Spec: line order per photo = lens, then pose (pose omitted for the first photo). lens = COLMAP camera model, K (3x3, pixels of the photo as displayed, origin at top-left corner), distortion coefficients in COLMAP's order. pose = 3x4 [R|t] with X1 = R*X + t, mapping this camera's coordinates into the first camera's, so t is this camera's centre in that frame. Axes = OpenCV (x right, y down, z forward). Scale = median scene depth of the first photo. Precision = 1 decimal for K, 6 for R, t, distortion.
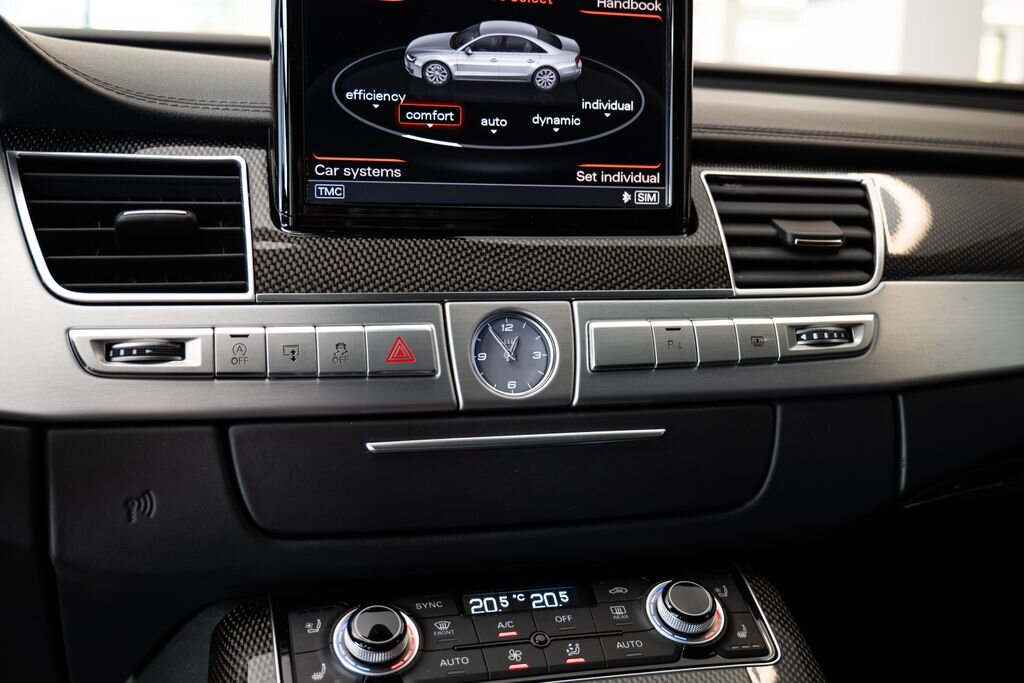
lens RADIAL K [[1145.6, 0, 511.1], [0, 1145.6, 336.2], [0, 0, 1]] dist [0.012811, 0.000000]
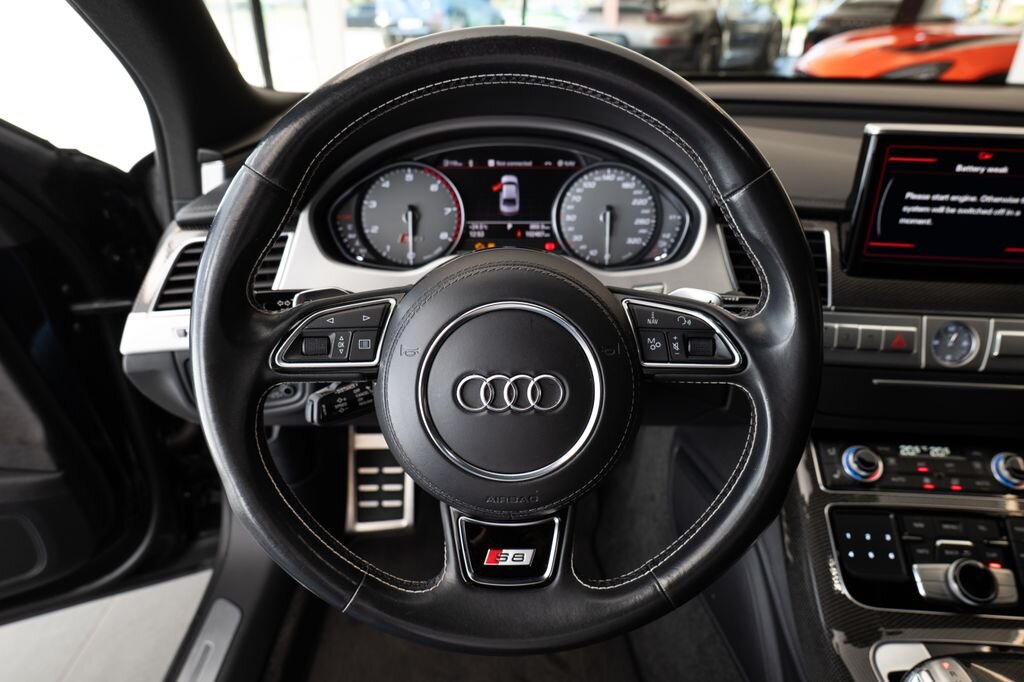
lens RADIAL K [[651.1, 0, 510.8], [0, 651.1, 348.6], [0, 0, 1]] dist [-0.026896, 0.011262]
pose [[0.942319, 0.150697, -0.298874, -0.399572], [-0.039692, 0.936925, 0.347269, -0.346169], [0.332355, -0.315375, 0.888864, -0.288037]]
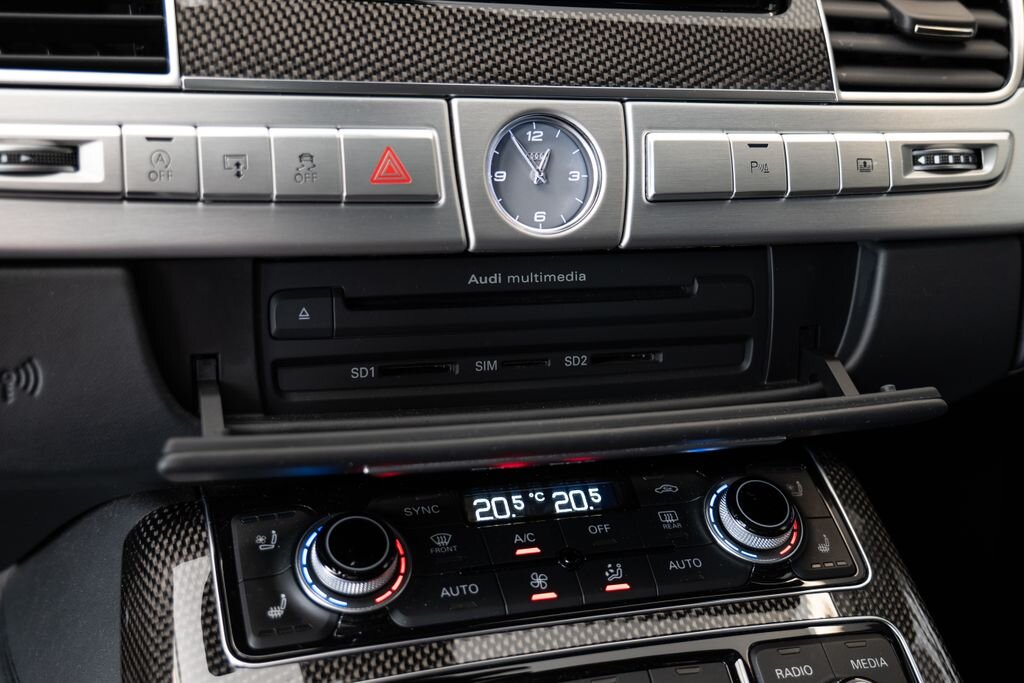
lens RADIAL K [[1270.4, 0, 537.1], [0, 1270.4, 326.0], [0, 0, 1]] dist [-0.001638, 0.000000]
pose [[0.996097, 0.023944, 0.084950, -0.068252], [-0.038408, 0.984178, 0.172967, -0.028695], [-0.079464, -0.175555, 0.981257, 0.199356]]
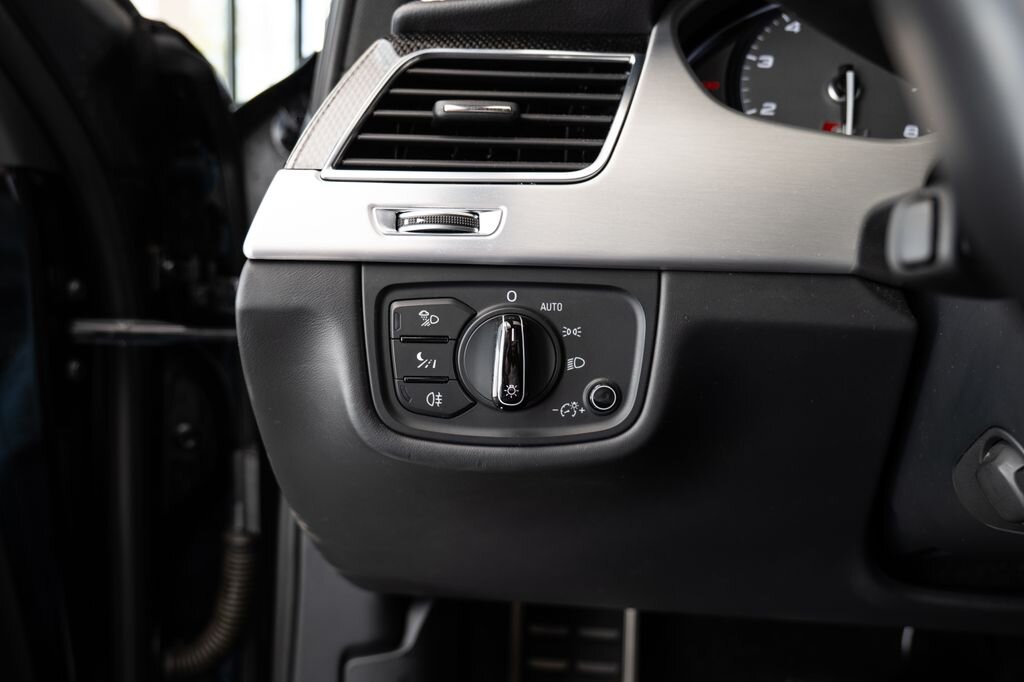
lens RADIAL K [[923.9, 0, 510.4], [0, 923.9, 342.2], [0, 0, 1]] dist [0.007348, 0.005327]
pose [[0.904367, 0.071330, -0.420752, -0.914506], [-0.077571, 0.996984, 0.002285, 0.125721], [0.419647, 0.030571, 0.907173, -0.037209]]
